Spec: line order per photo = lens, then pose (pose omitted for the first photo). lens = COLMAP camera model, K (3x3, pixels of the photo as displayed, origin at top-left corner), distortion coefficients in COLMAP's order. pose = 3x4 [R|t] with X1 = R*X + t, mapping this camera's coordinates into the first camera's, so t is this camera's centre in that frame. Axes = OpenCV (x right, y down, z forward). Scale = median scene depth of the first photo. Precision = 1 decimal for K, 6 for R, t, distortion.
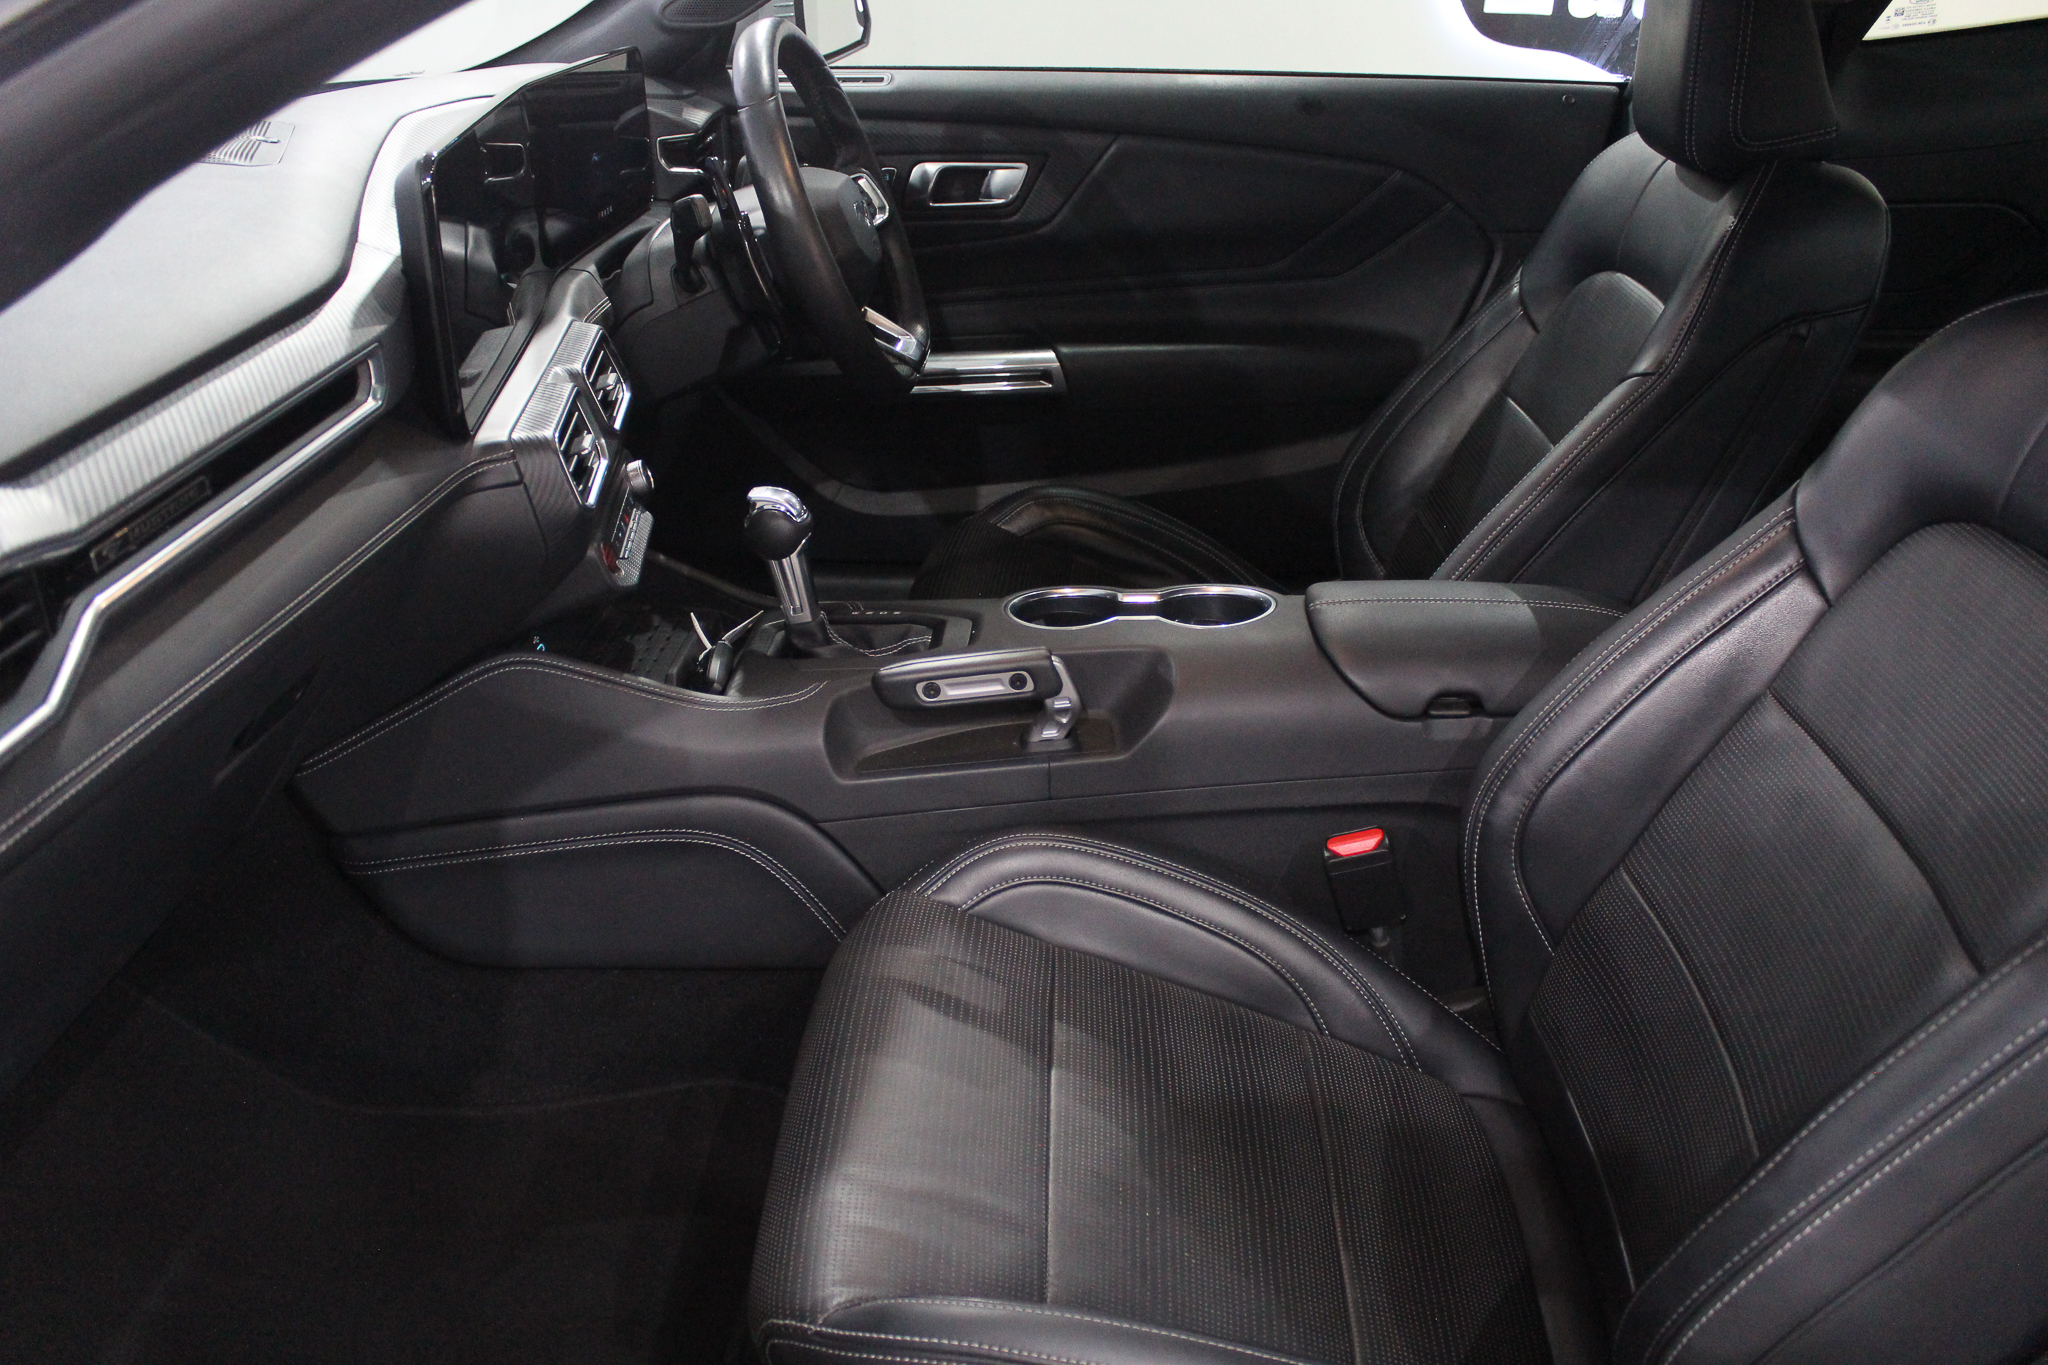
lens RADIAL K [[1777.2, 0, 1024.0], [0, 1777.2, 682.5], [0, 0, 1]] dist [-0.132210, -0.000955]
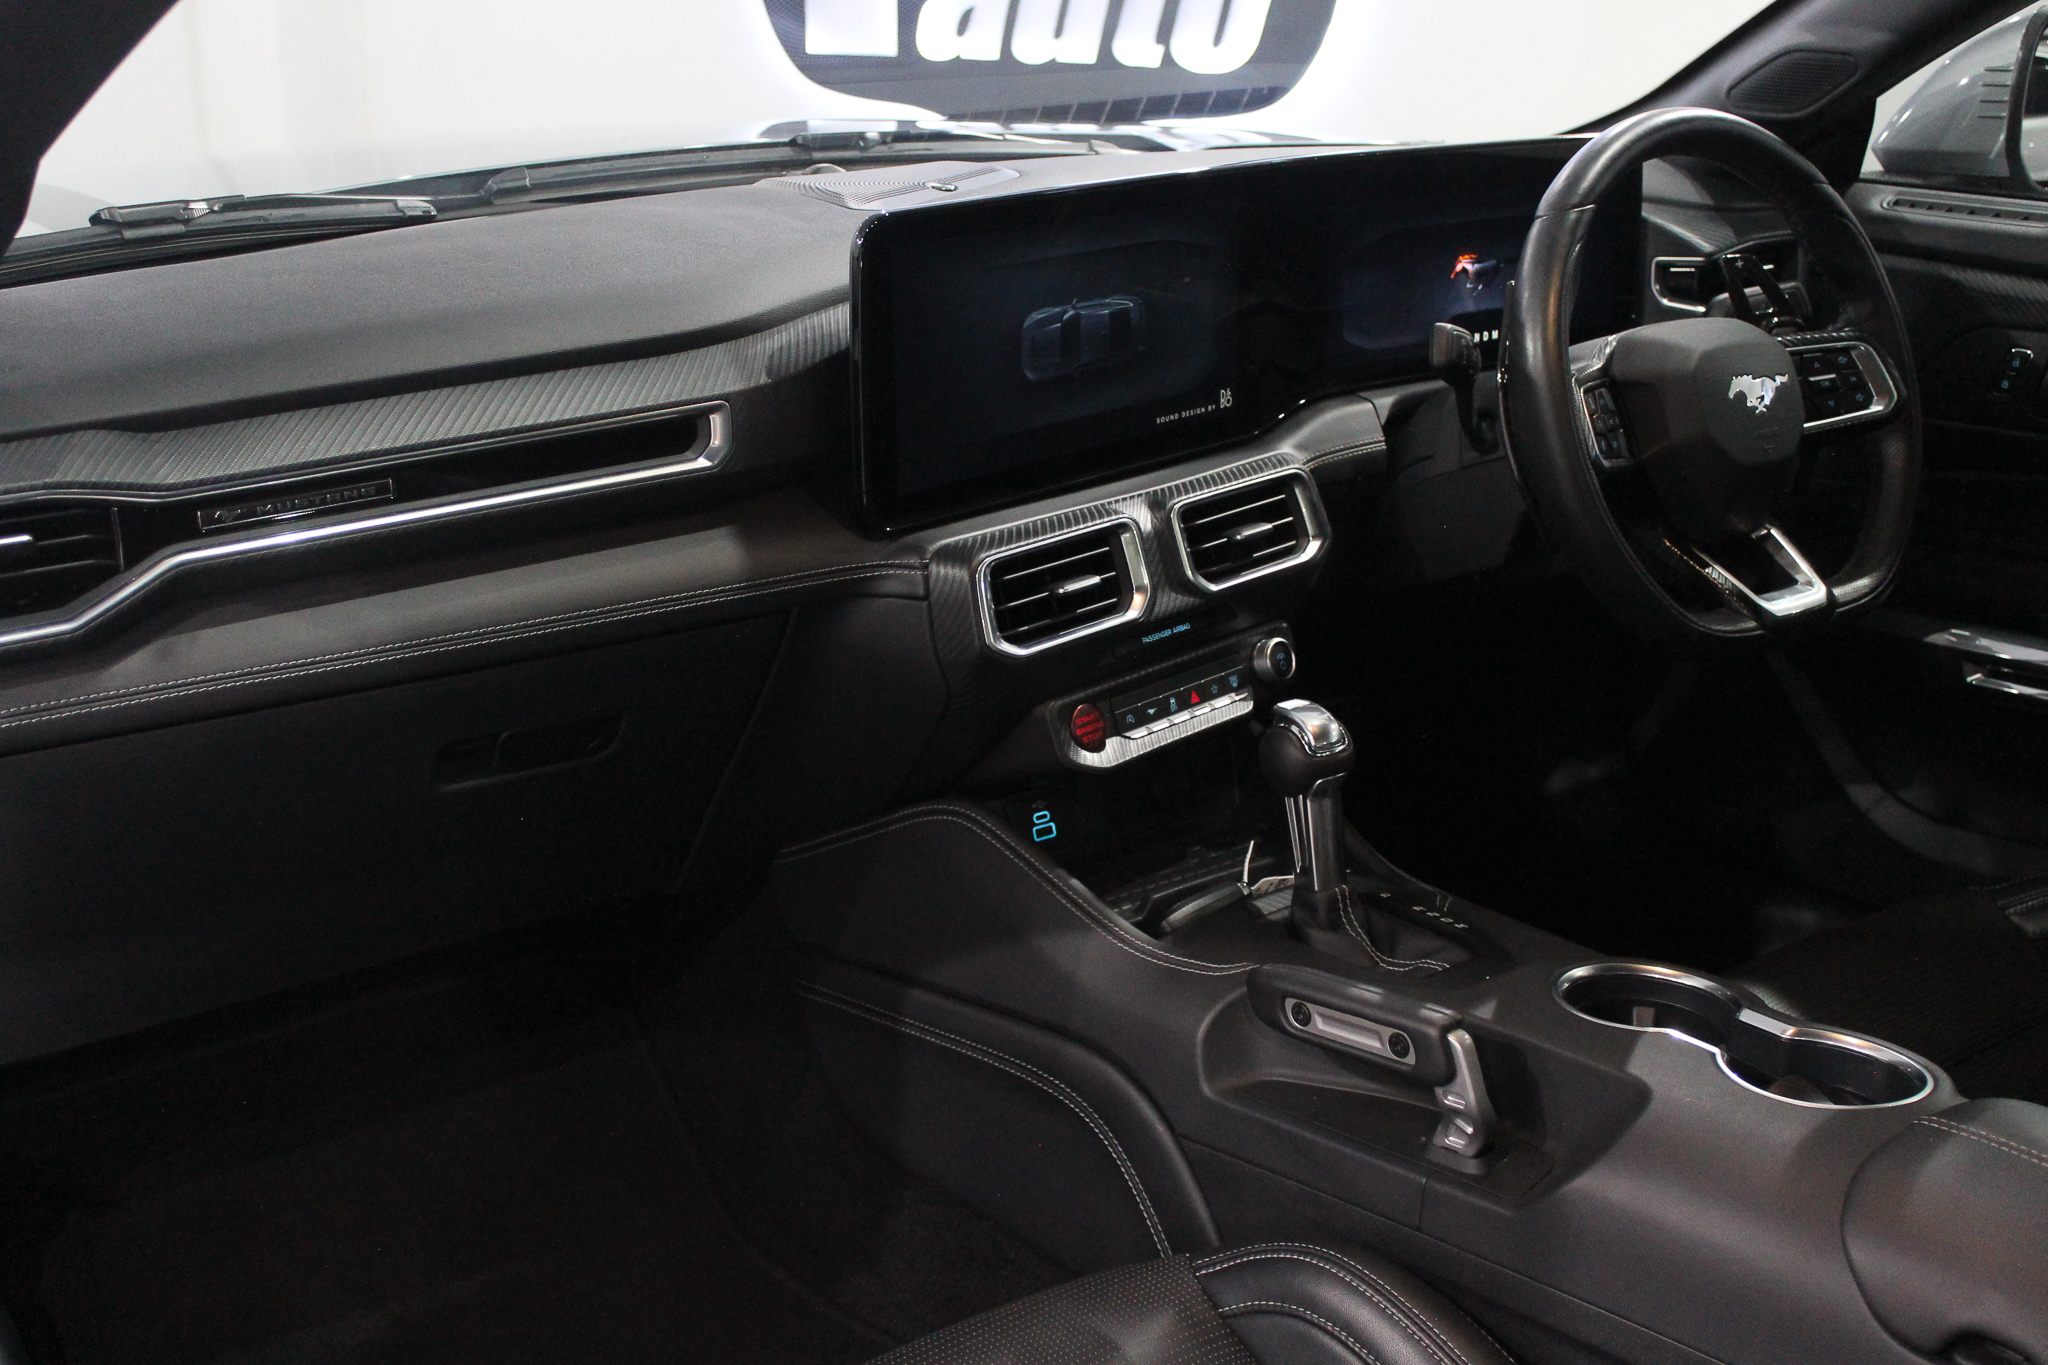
lens RADIAL K [[2259.8, 0, 1034.1], [0, 2259.8, 759.0], [0, 0, 1]] dist [-0.017546, -0.033629]
pose [[0.647096, 0.262847, -0.715666, 0.497198], [-0.323869, 0.944555, 0.054074, -0.105661], [0.690200, 0.196791, 0.696346, 0.262375]]
